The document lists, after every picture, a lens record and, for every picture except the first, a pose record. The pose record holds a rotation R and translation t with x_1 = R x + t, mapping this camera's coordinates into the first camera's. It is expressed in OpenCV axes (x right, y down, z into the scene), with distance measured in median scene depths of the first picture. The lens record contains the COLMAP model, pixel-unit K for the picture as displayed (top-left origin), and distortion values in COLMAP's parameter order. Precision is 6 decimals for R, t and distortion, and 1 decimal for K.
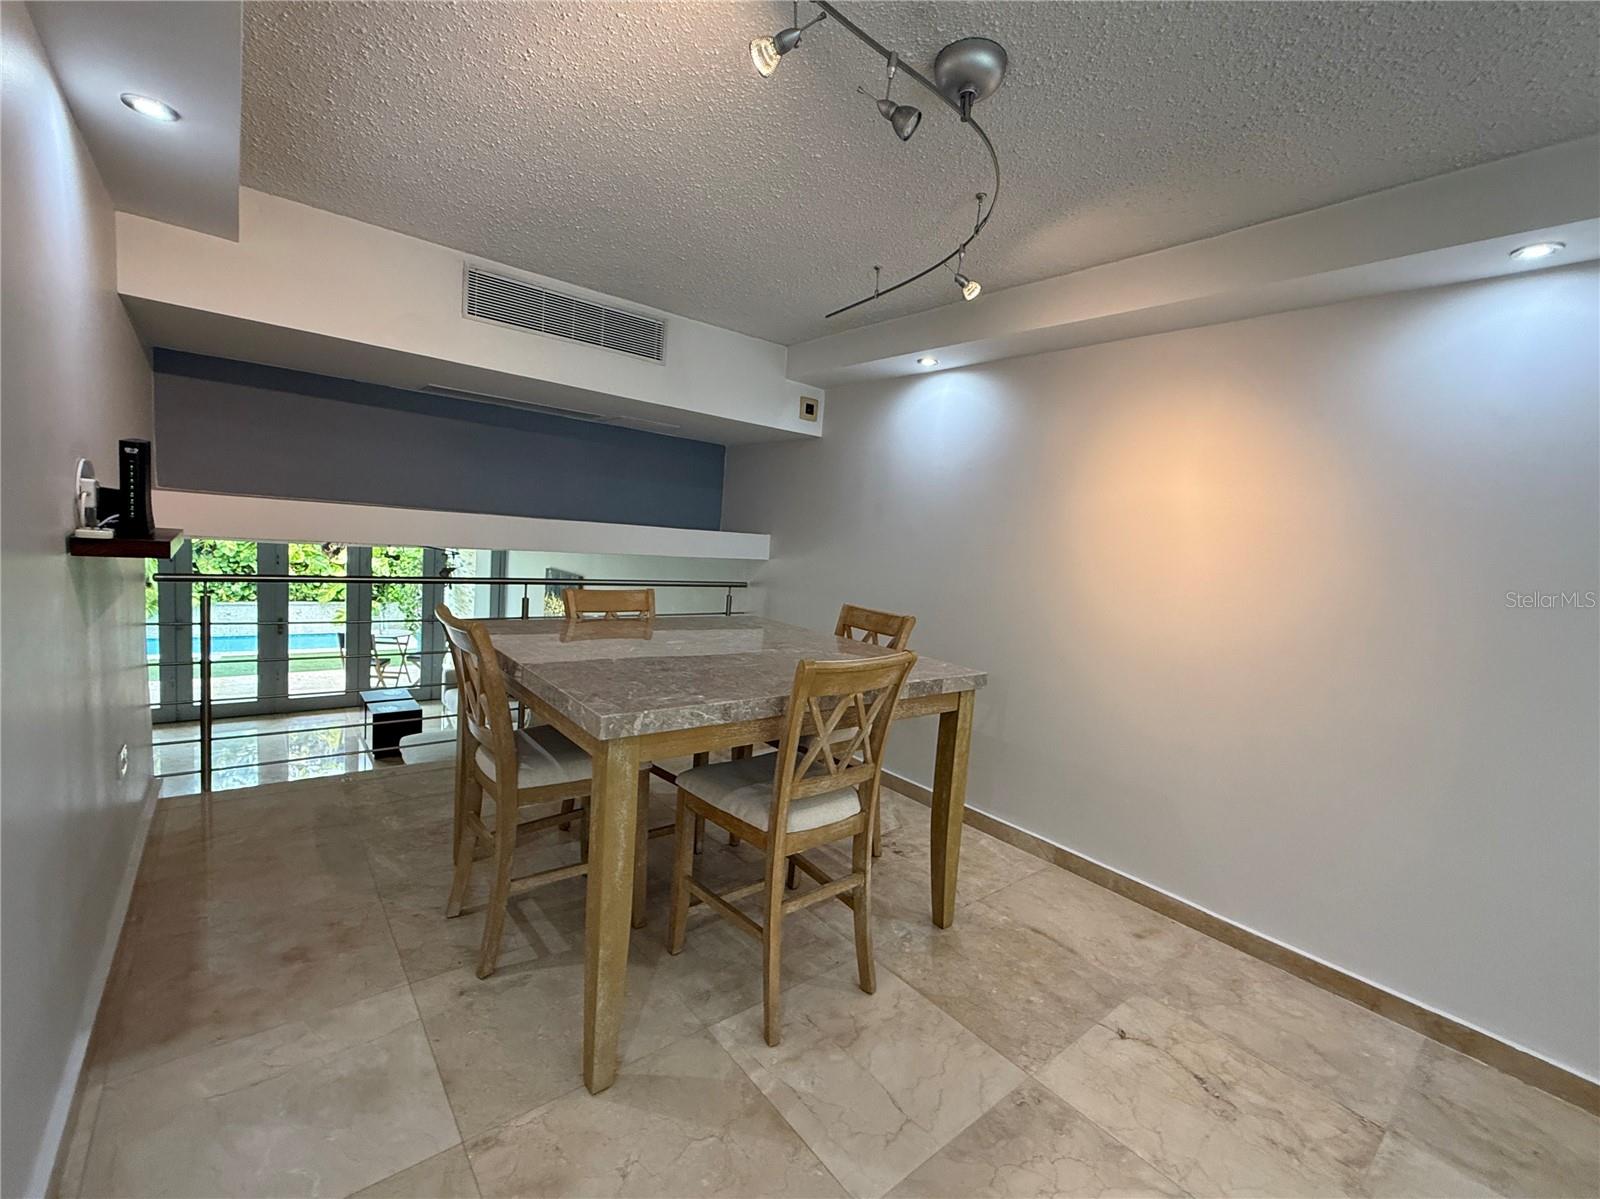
lens RADIAL K [[693.4, 0, 803.6], [0, 693.4, 592.1], [0, 0, 1]] dist [0.001961, 0.001288]
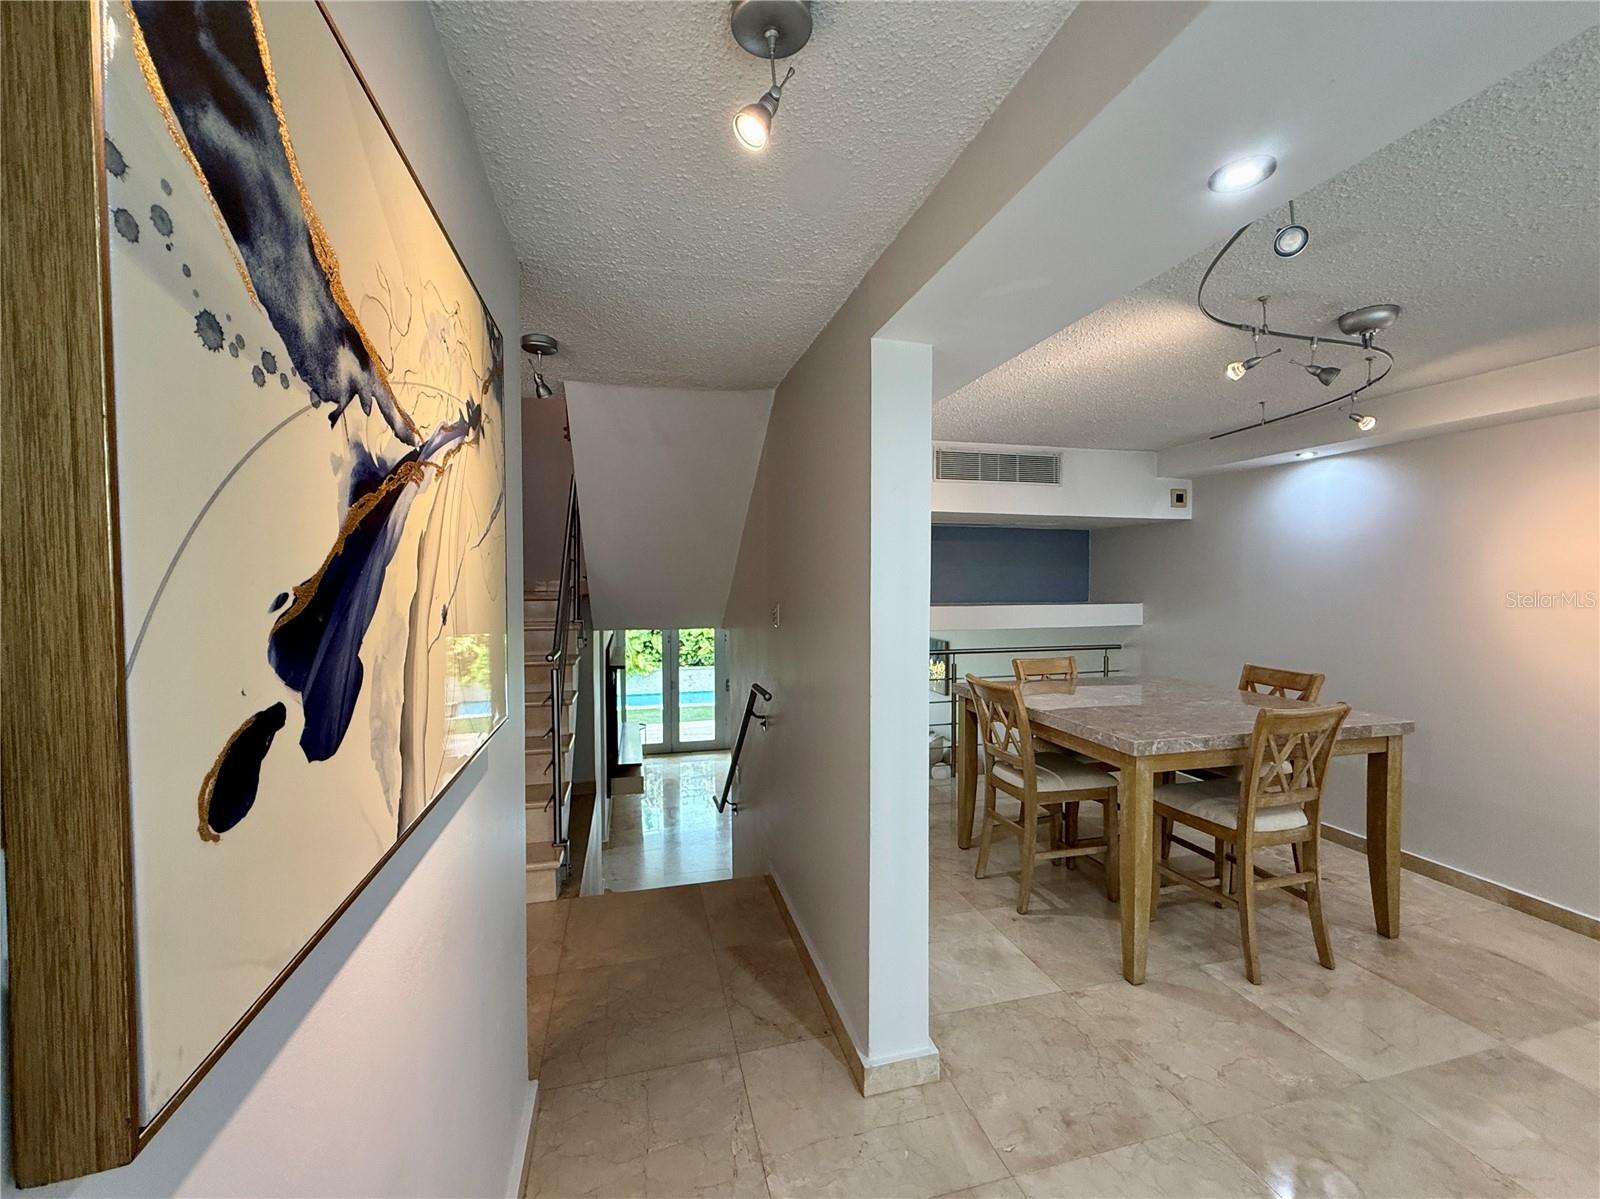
lens RADIAL K [[662.0, 0, 795.5], [0, 662.0, 593.6], [0, 0, 1]] dist [-0.003981, 0.001104]
pose [[0.903095, -0.069065, -0.423851, -0.206120], [0.033910, 0.995370, -0.089939, -0.038318], [0.428100, 0.066851, 0.901255, -0.514427]]
